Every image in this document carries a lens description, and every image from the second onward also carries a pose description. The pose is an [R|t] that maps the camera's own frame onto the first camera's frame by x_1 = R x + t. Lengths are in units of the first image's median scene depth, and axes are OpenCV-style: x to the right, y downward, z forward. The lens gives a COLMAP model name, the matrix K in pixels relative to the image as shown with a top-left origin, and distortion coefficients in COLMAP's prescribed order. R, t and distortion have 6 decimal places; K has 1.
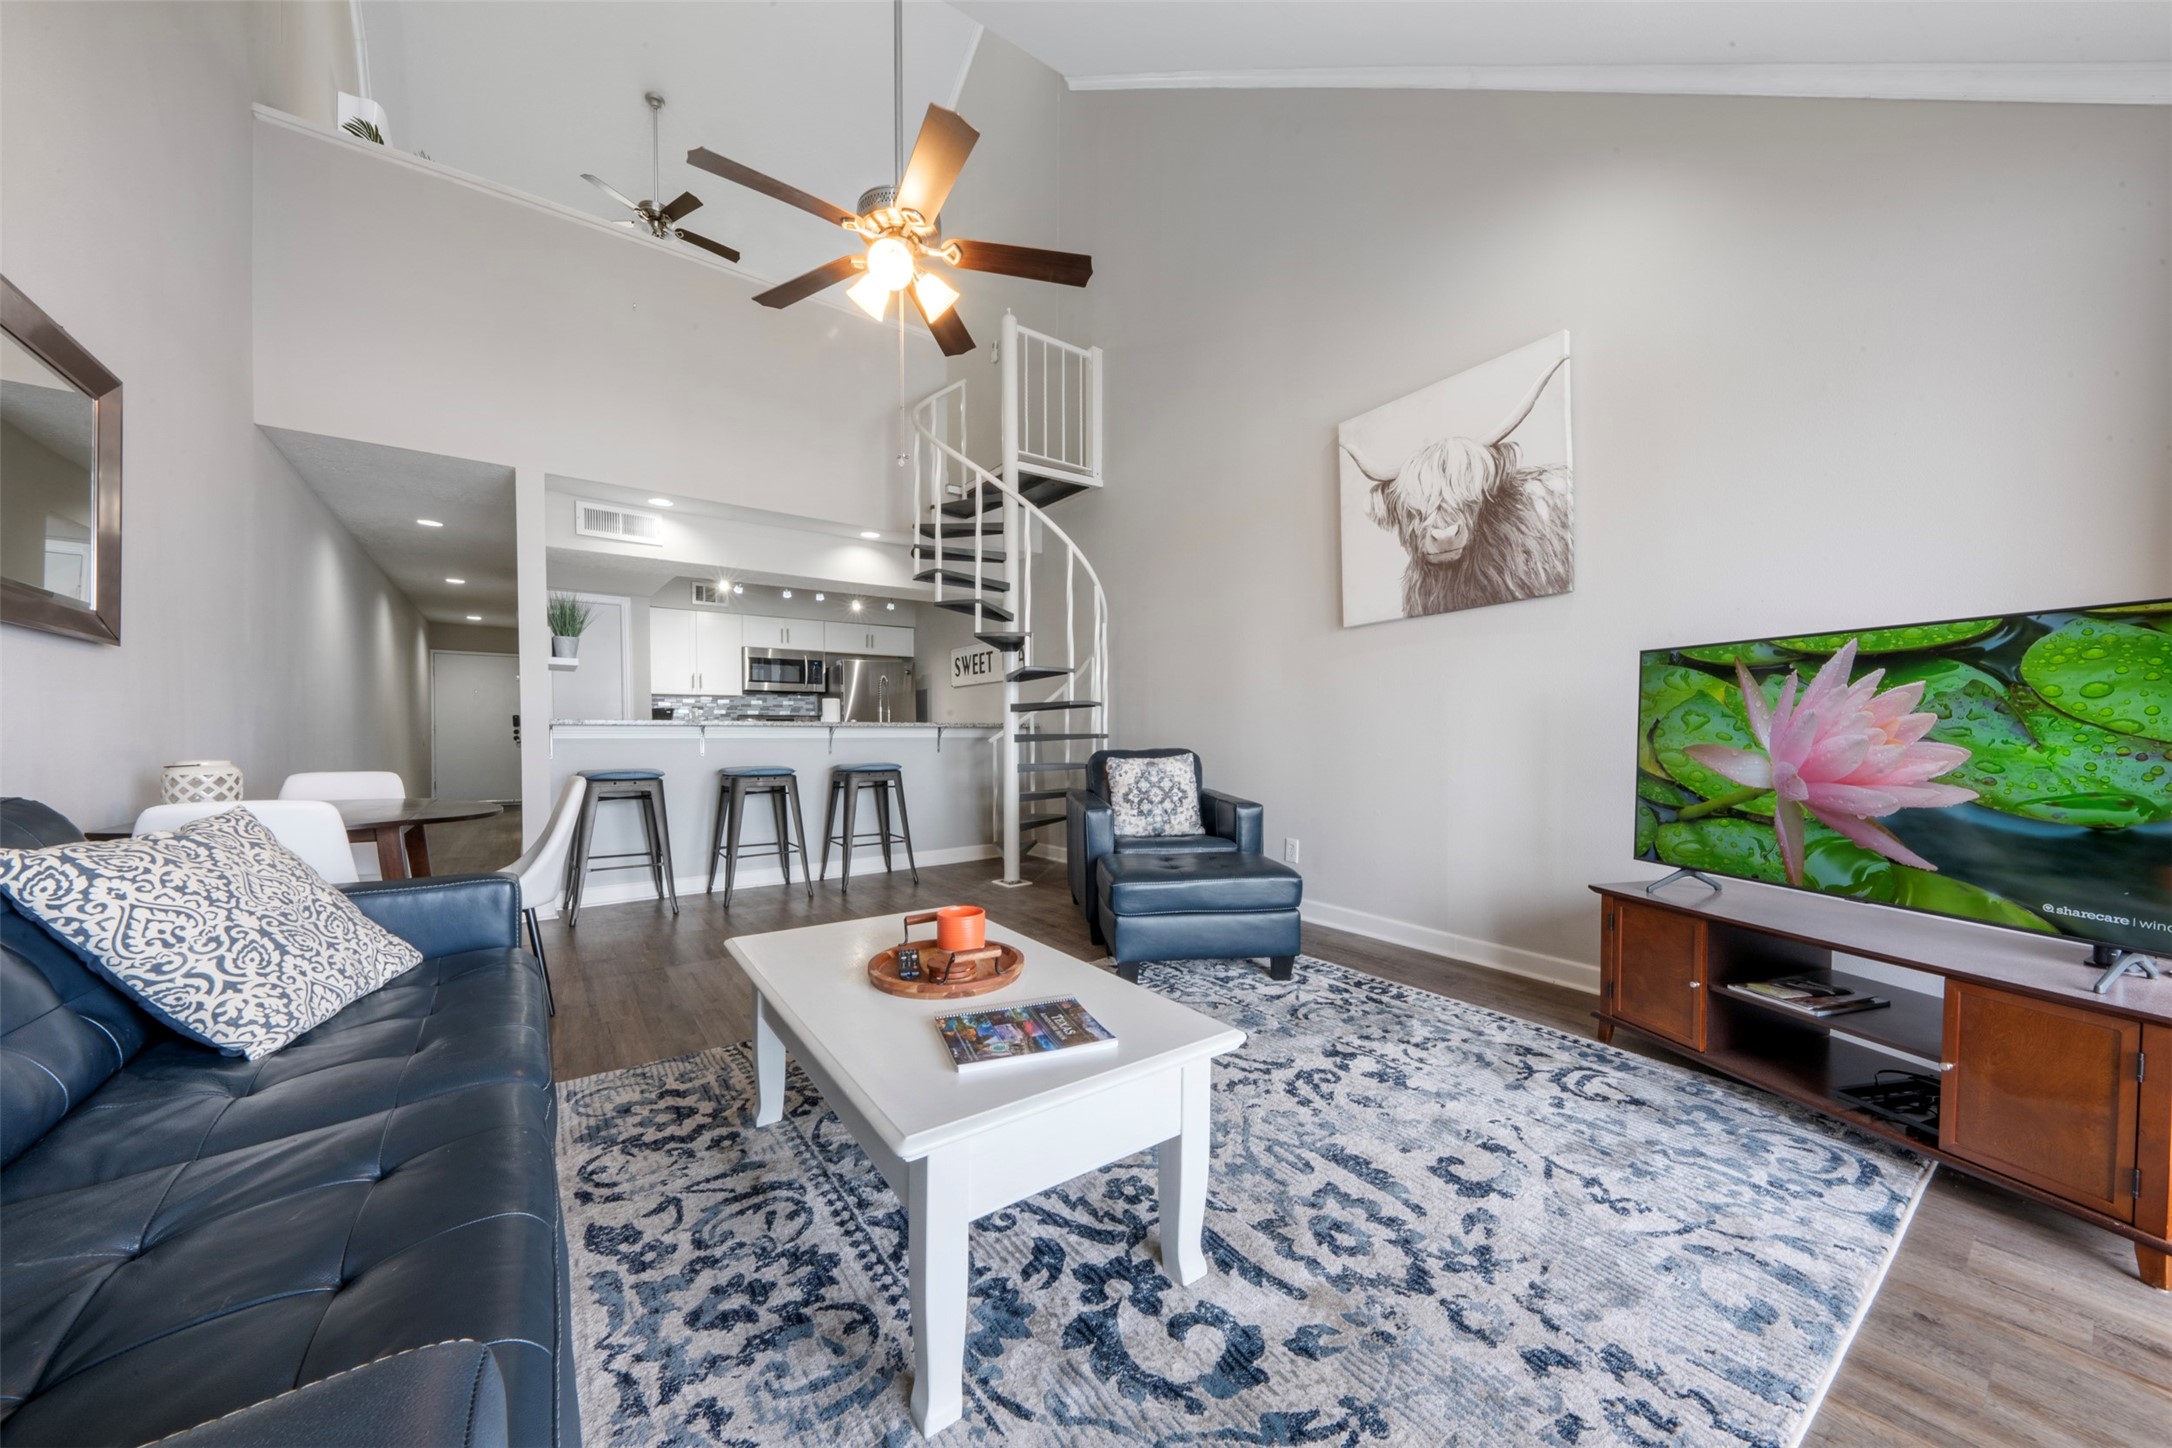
lens RADIAL K [[763.0, 0, 1062.7], [0, 763.0, 732.1], [0, 0, 1]] dist [0.012354, -0.003973]
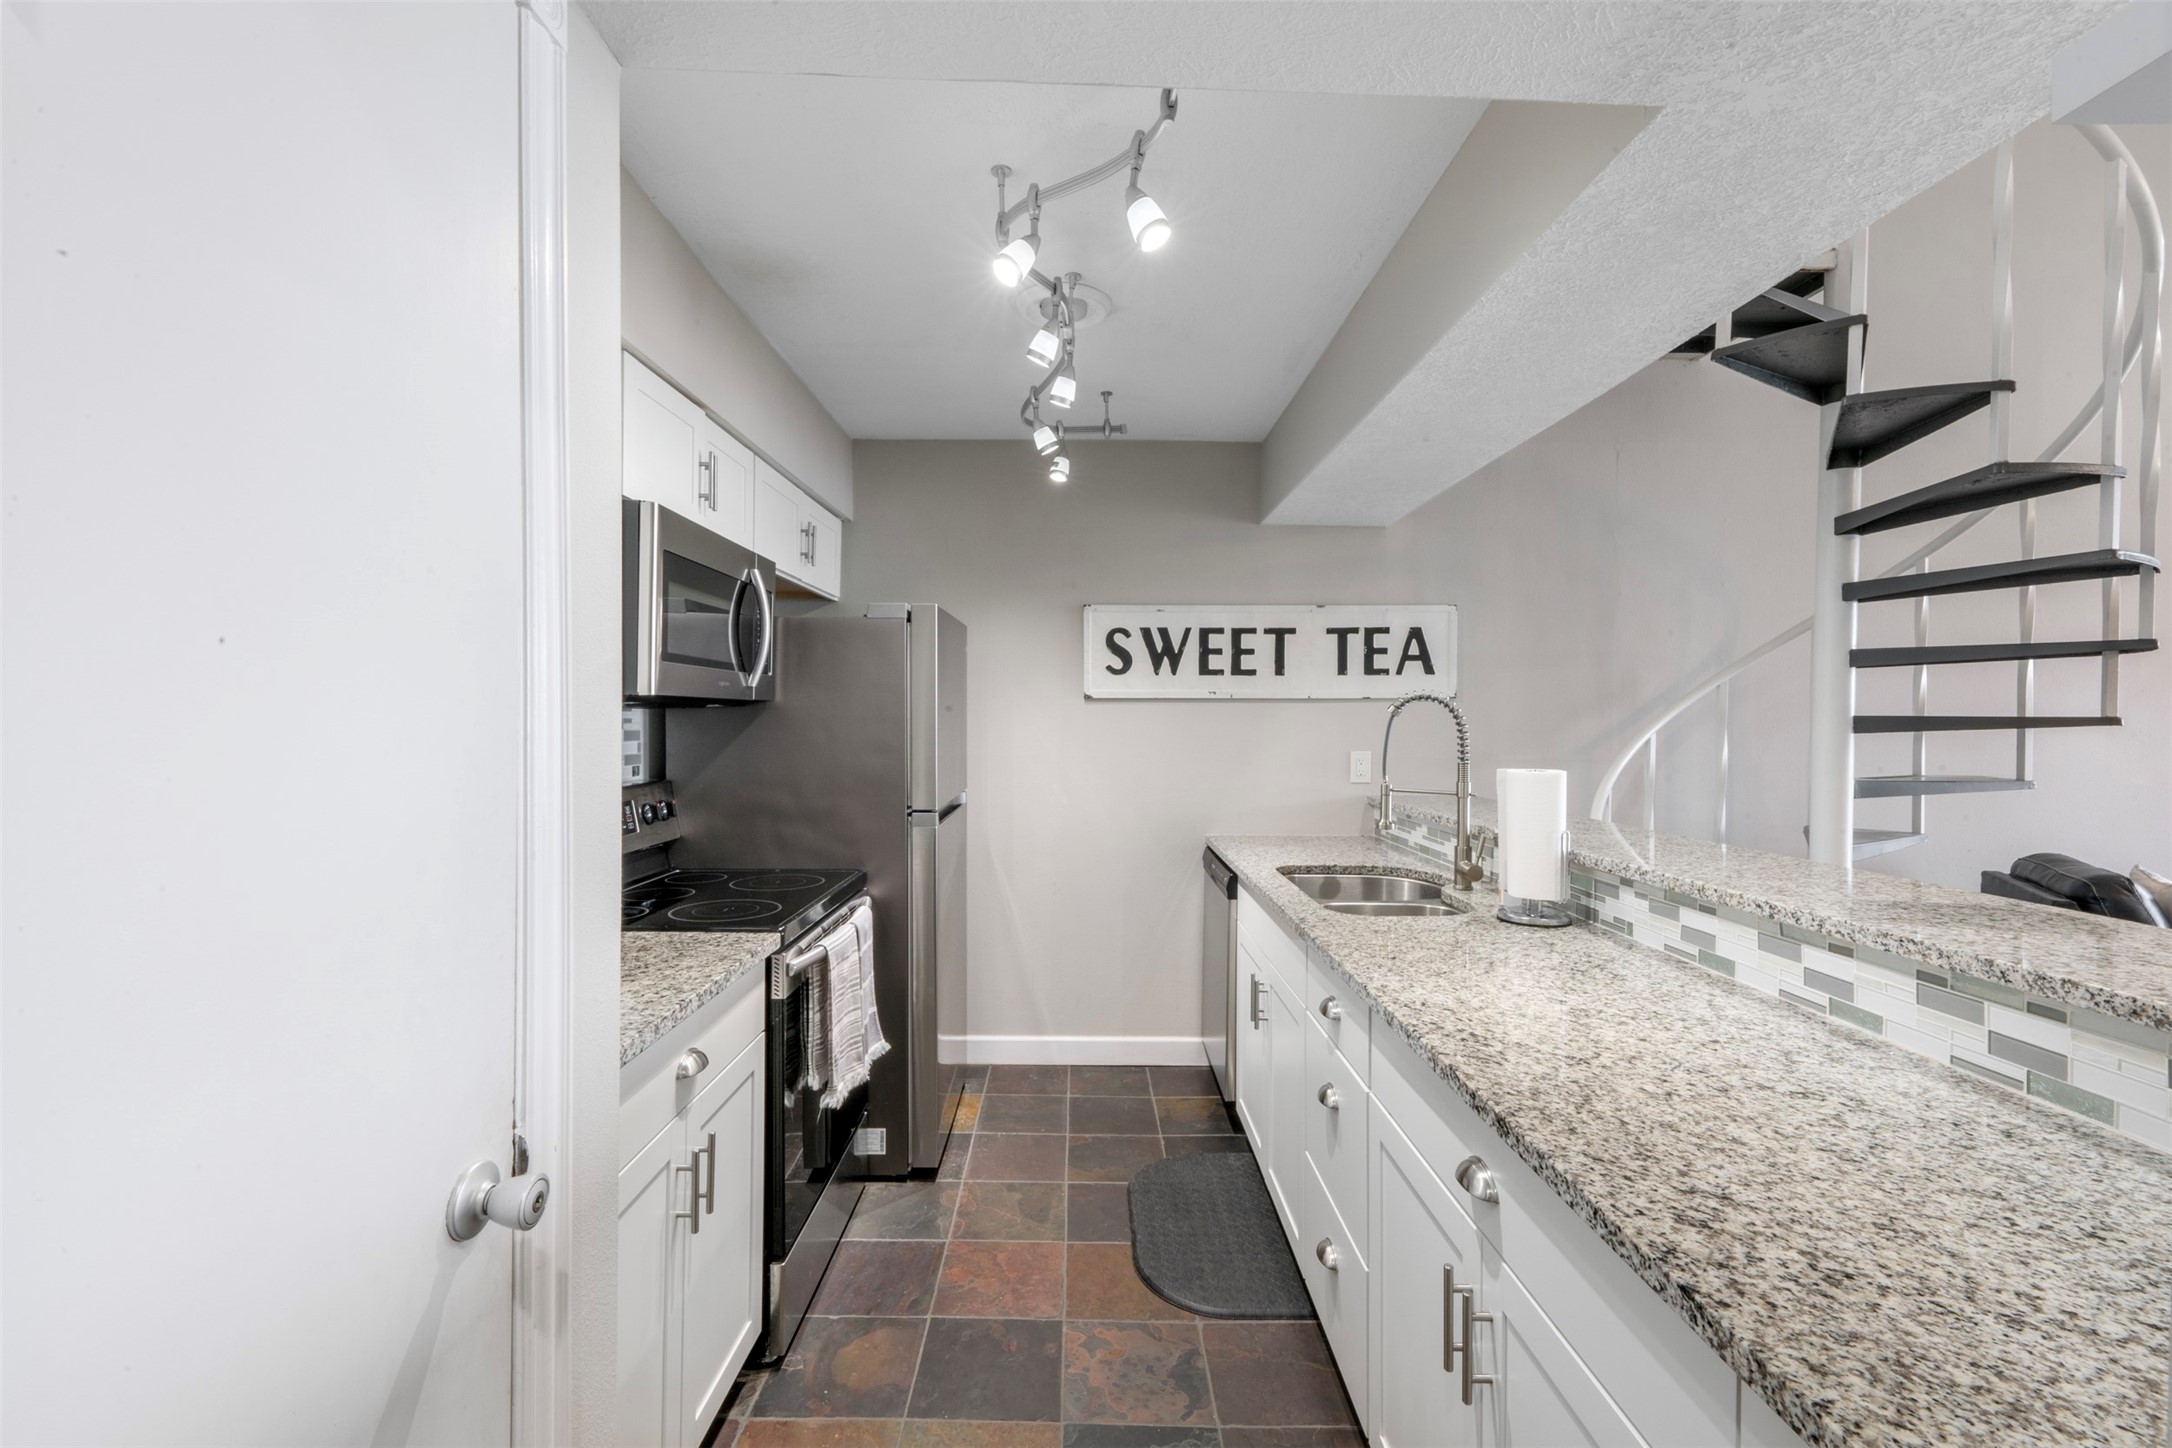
lens RADIAL K [[943.3, 0, 1077.9], [0, 943.3, 727.4], [0, 0, 1]] dist [0.020349, -0.002624]
pose [[0.563743, -0.001722, 0.825948, -1.345892], [-0.009415, 0.999919, 0.008511, -0.114852], [-0.825896, -0.012574, 0.563682, 1.736256]]
